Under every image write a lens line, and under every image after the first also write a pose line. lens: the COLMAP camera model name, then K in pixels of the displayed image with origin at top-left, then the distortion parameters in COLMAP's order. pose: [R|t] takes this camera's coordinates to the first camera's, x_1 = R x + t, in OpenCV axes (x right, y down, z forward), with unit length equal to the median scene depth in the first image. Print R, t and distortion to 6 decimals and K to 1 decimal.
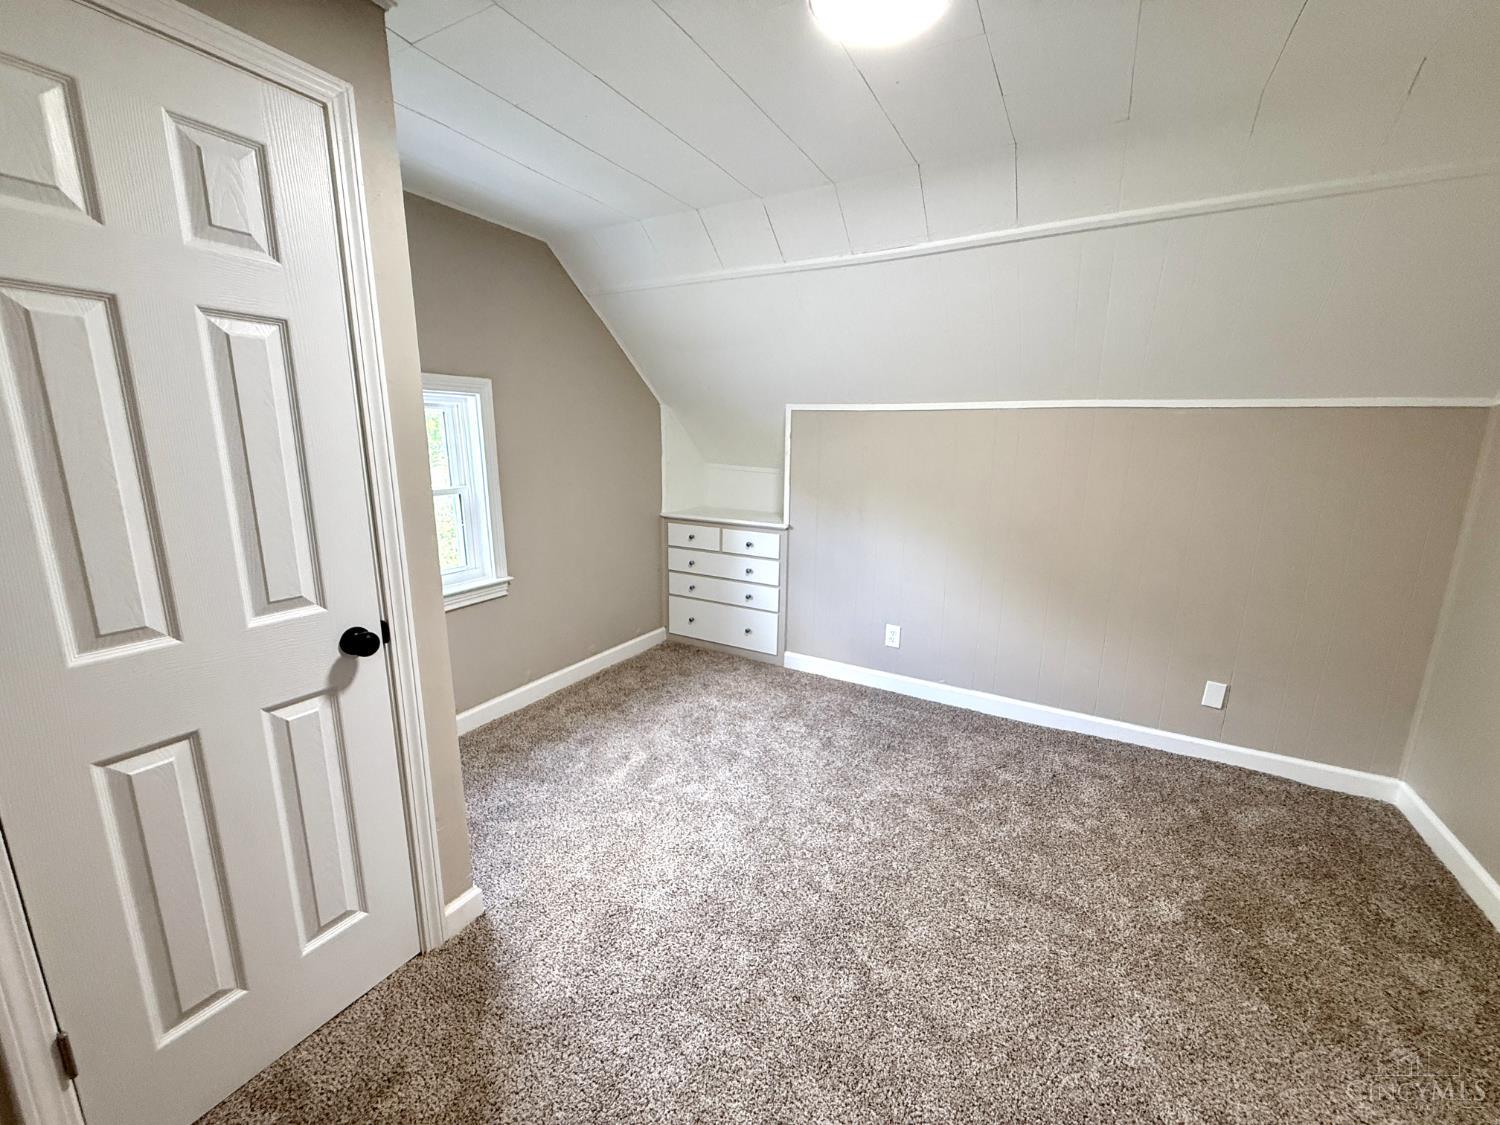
lens RADIAL K [[597.7, 0, 750.0], [0, 597.7, 562.5], [0, 0, 1]] dist [0.001014, 0.000014]
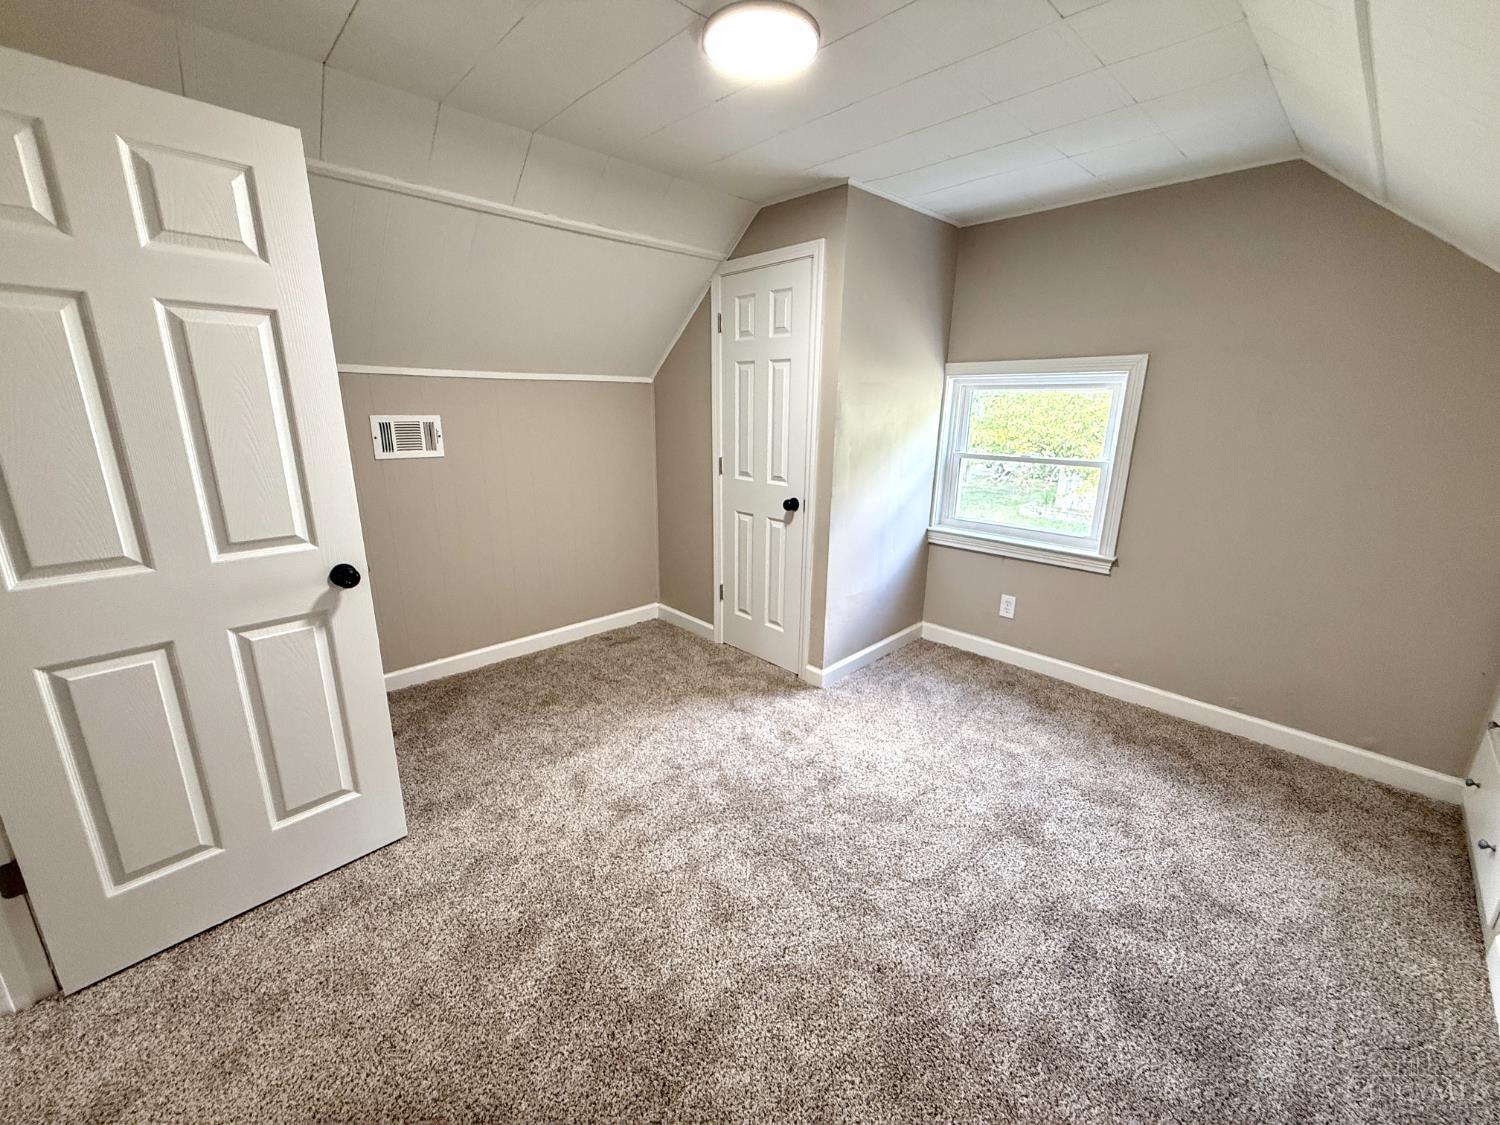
lens RADIAL K [[597.7, 0, 750.0], [0, 597.7, 562.5], [0, 0, 1]] dist [0.001014, 0.000014]
pose [[-0.292704, 0.225864, -0.929145, 0.702731], [-0.214098, 0.931551, 0.293895, -0.131998], [0.931926, 0.284952, -0.224312, 0.677381]]
